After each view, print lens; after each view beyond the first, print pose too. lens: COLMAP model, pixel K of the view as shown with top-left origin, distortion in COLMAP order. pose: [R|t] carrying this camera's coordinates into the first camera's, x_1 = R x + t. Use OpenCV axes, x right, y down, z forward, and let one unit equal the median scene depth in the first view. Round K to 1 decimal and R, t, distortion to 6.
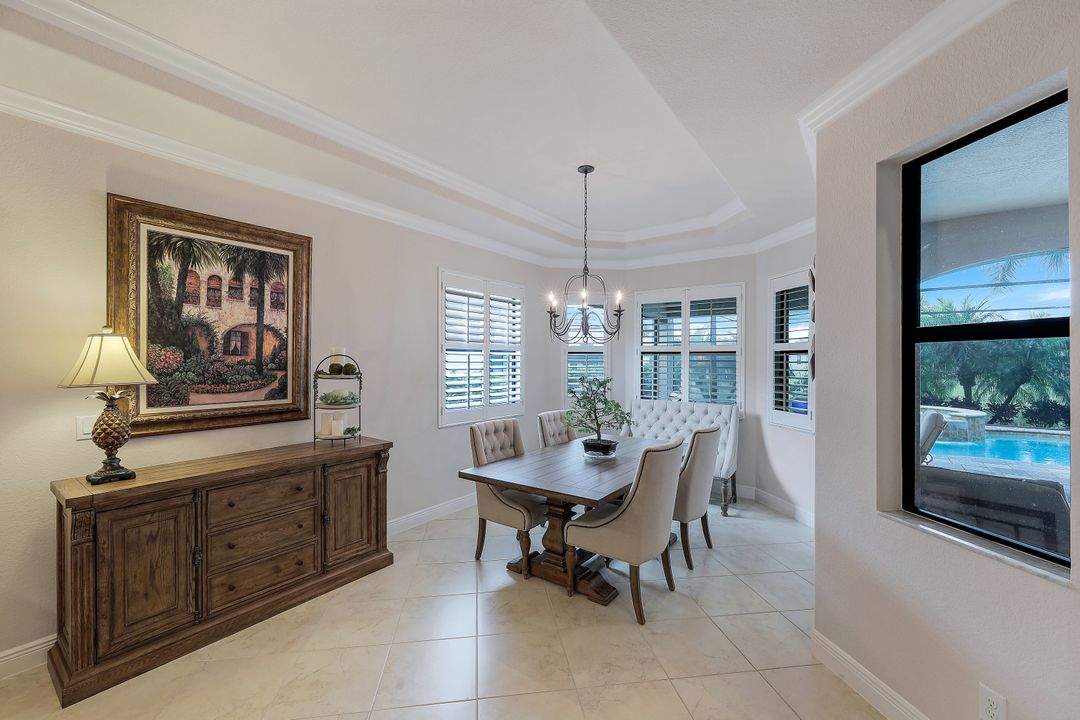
lens RADIAL K [[438.3, 0, 540.0], [0, 438.3, 360.4], [0, 0, 1]] dist [0.000048, -0.000090]
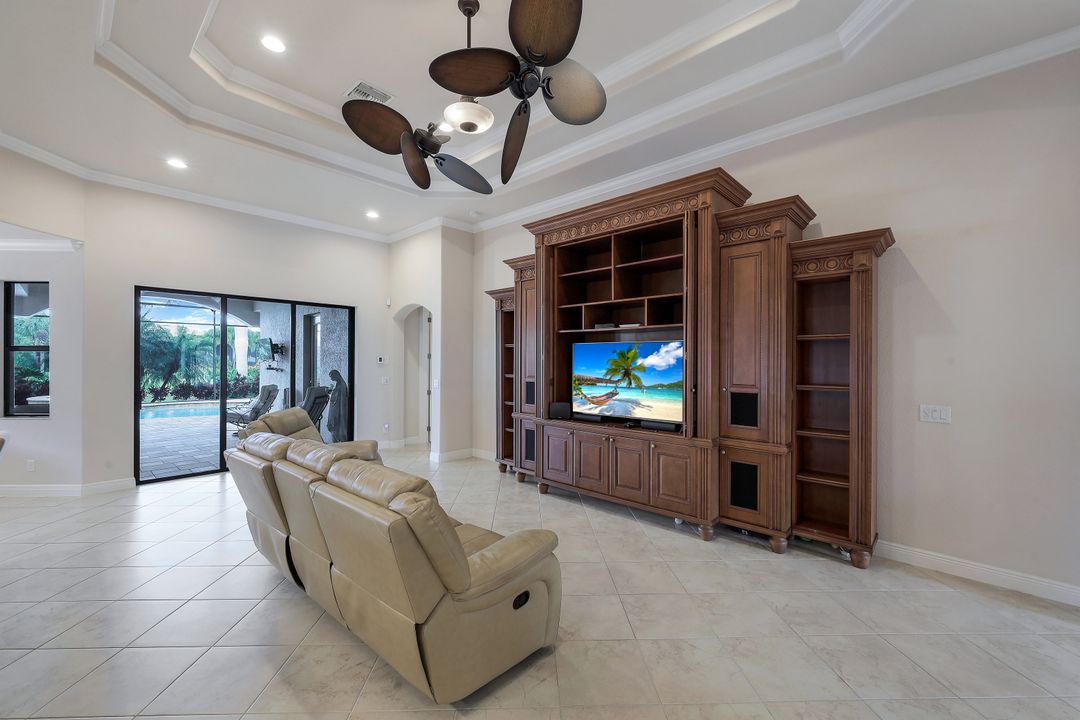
lens RADIAL K [[436.4, 0, 538.8], [0, 436.4, 358.6], [0, 0, 1]] dist [-0.000501, 0.000085]
pose [[0.112769, 0.001047, 0.993621, -0.906523], [-0.001822, 0.999998, -0.000847, 0.002031], [-0.993620, -0.001715, 0.112771, -1.612890]]
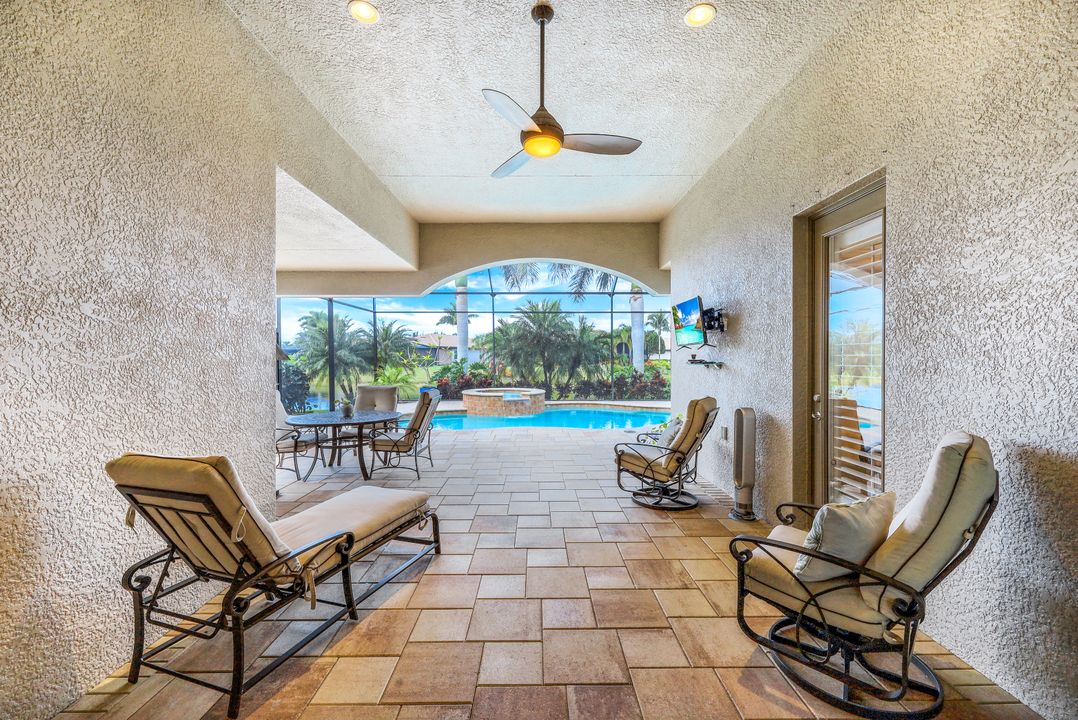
lens RADIAL K [[435.6, 0, 537.8], [0, 435.6, 358.6], [0, 0, 1]] dist [-0.000501, 0.000085]
pose [[0.802333, -0.005133, 0.596854, 0.847697], [0.004040, 0.999987, 0.003170, 0.063891], [-0.596862, -0.000132, 0.802344, -0.041248]]
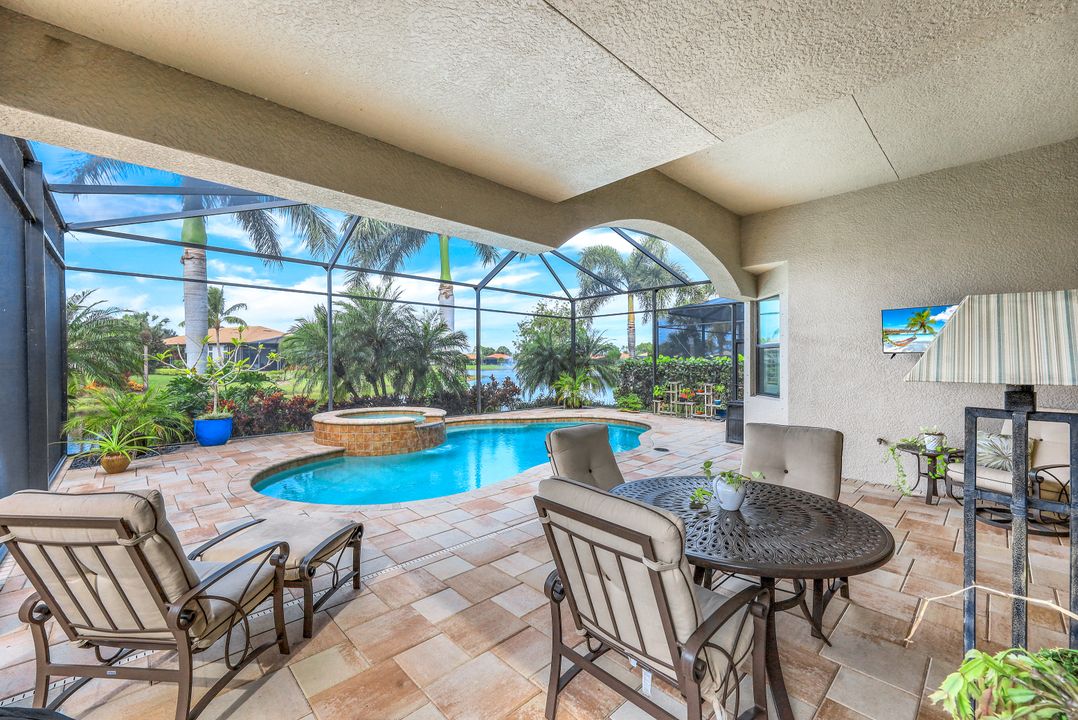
lens RADIAL K [[435.6, 0, 537.8], [0, 435.6, 358.6], [0, 0, 1]] dist [-0.000501, 0.000085]
pose [[0.176753, 0.003479, 0.984249, 0.463887], [0.001539, 0.999992, -0.003811, 0.042809], [-0.984254, 0.002188, 0.176746, 2.233686]]
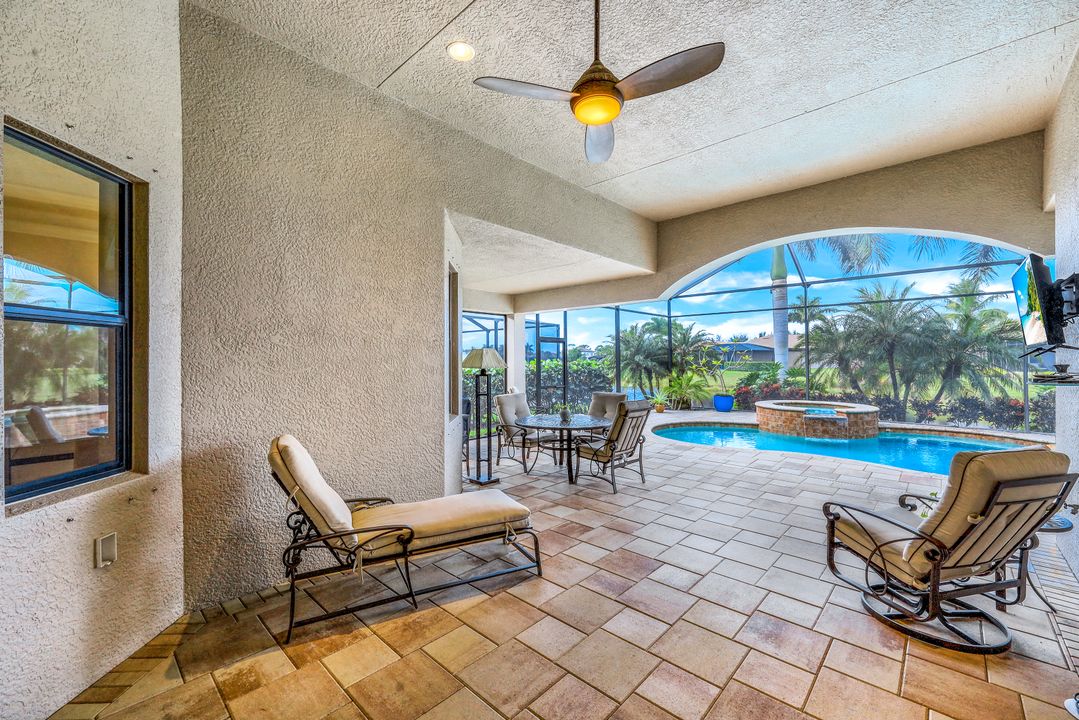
lens RADIAL K [[439.1, 0, 537.6], [0, 439.1, 358.7], [0, 0, 1]] dist [0.000163, 0.000105]
pose [[0.993226, -0.005015, -0.116090, 1.440434], [0.004362, 0.999973, -0.005878, 0.041795], [0.116116, 0.005332, 0.993221, -0.062907]]
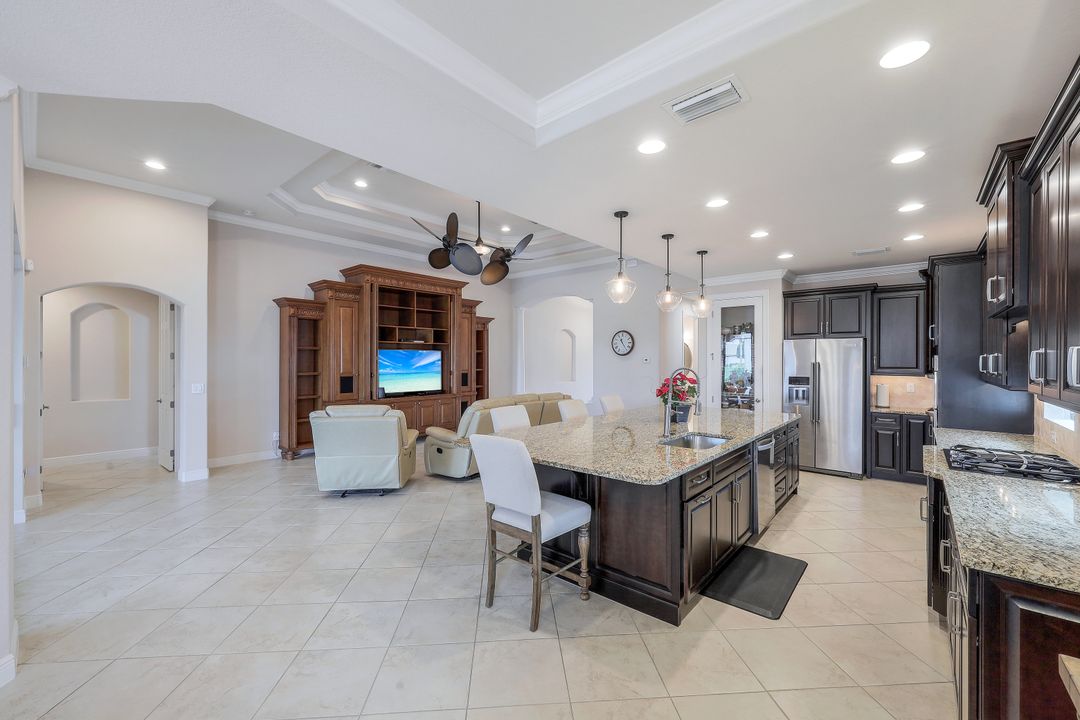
lens RADIAL K [[435.2, 0, 539.3], [0, 435.2, 357.0], [0, 0, 1]] dist [-0.001672, -0.000096]
pose [[-0.996926, -0.003222, 0.078282, -0.373148], [-0.003468, 0.999989, -0.003019, -0.005190], [-0.078271, -0.003281, -0.996927, 0.996953]]
